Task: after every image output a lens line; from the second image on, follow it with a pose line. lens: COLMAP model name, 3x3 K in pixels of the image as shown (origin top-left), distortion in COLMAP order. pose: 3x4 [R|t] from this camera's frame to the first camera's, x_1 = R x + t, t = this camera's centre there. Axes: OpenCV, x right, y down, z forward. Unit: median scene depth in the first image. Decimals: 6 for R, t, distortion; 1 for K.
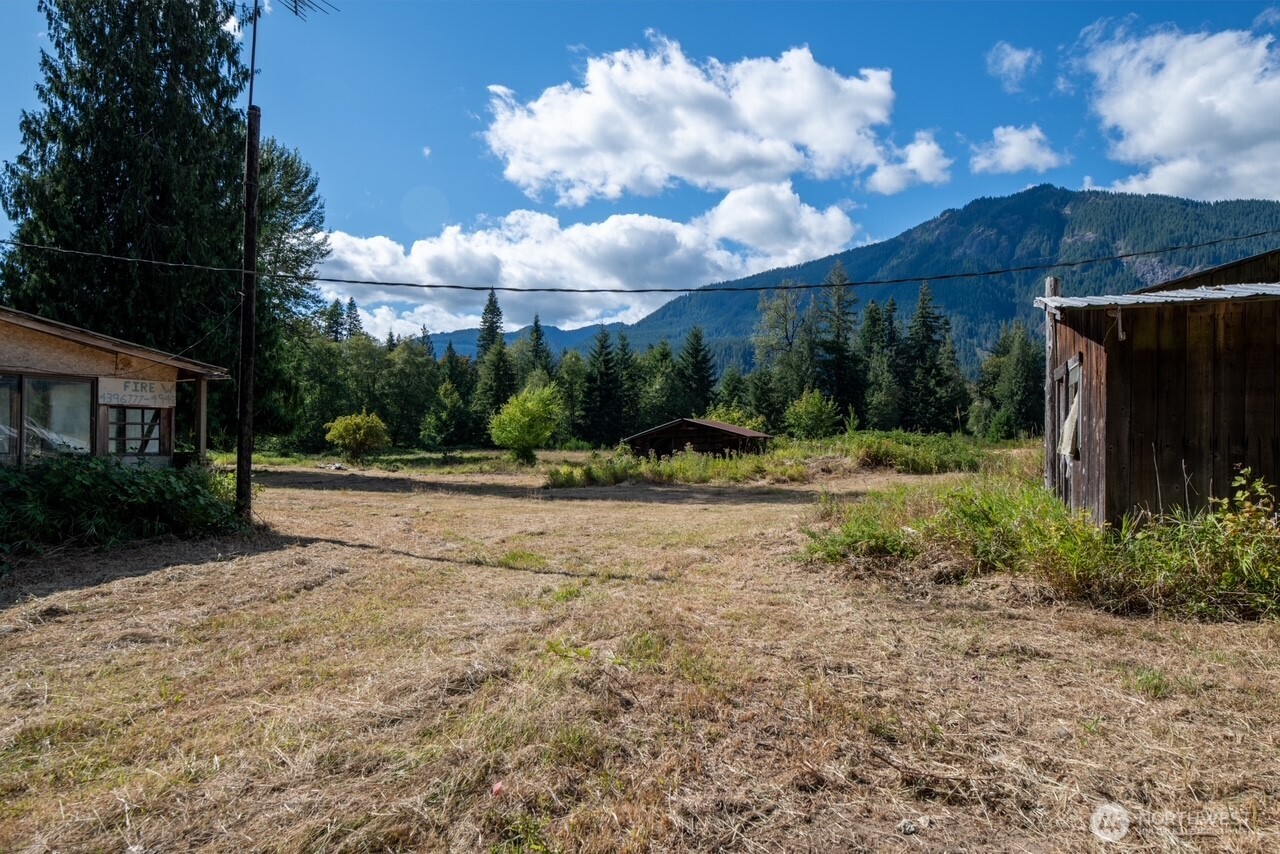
lens RADIAL K [[822.9, 0, 640.0], [0, 822.9, 427.0], [0, 0, 1]] dist [0.004015, 0.002237]
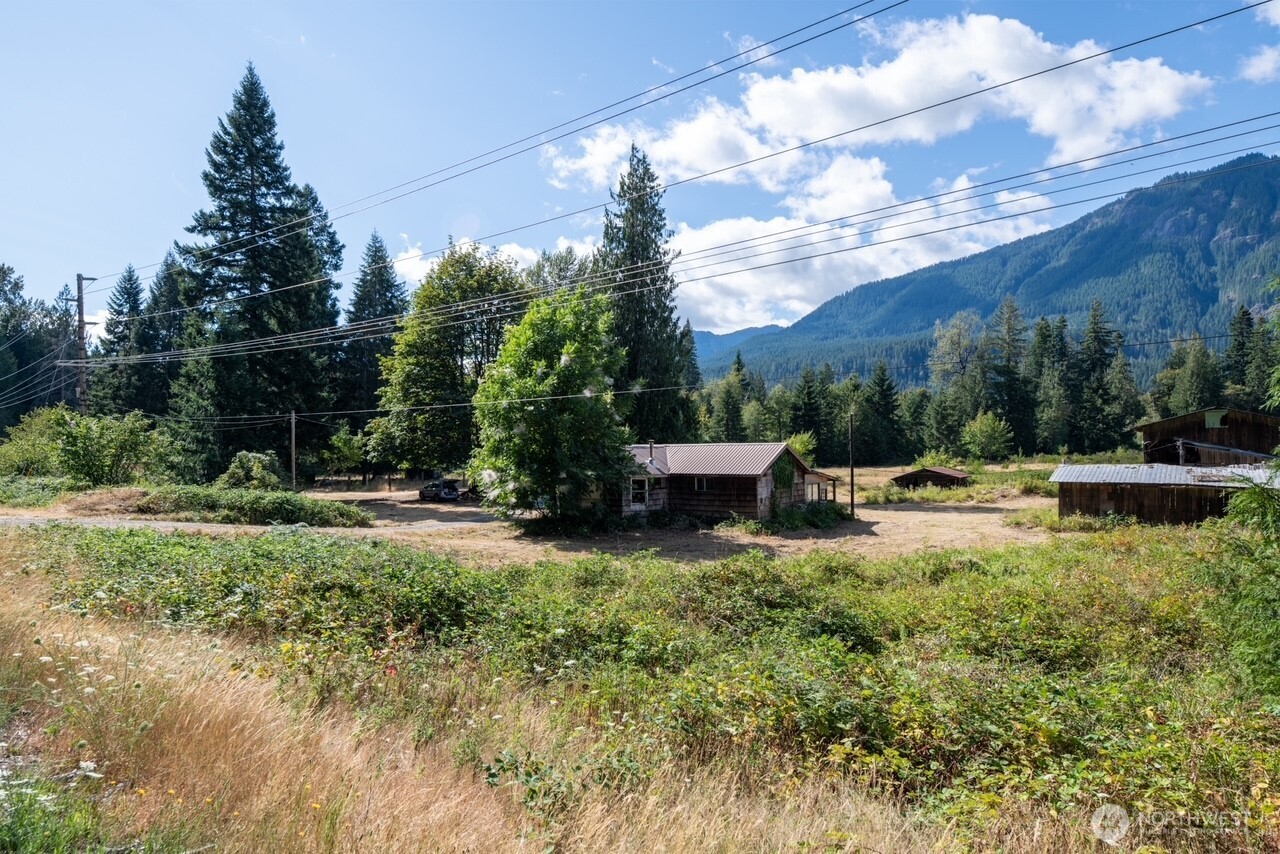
lens RADIAL K [[822.9, 0, 640.0], [0, 822.9, 427.0], [0, 0, 1]] dist [0.004015, 0.002237]
pose [[0.982590, -0.013407, -0.185304, -0.047588], [0.012737, 0.999907, -0.004806, -0.020545], [0.185351, 0.002362, 0.982669, -0.201163]]
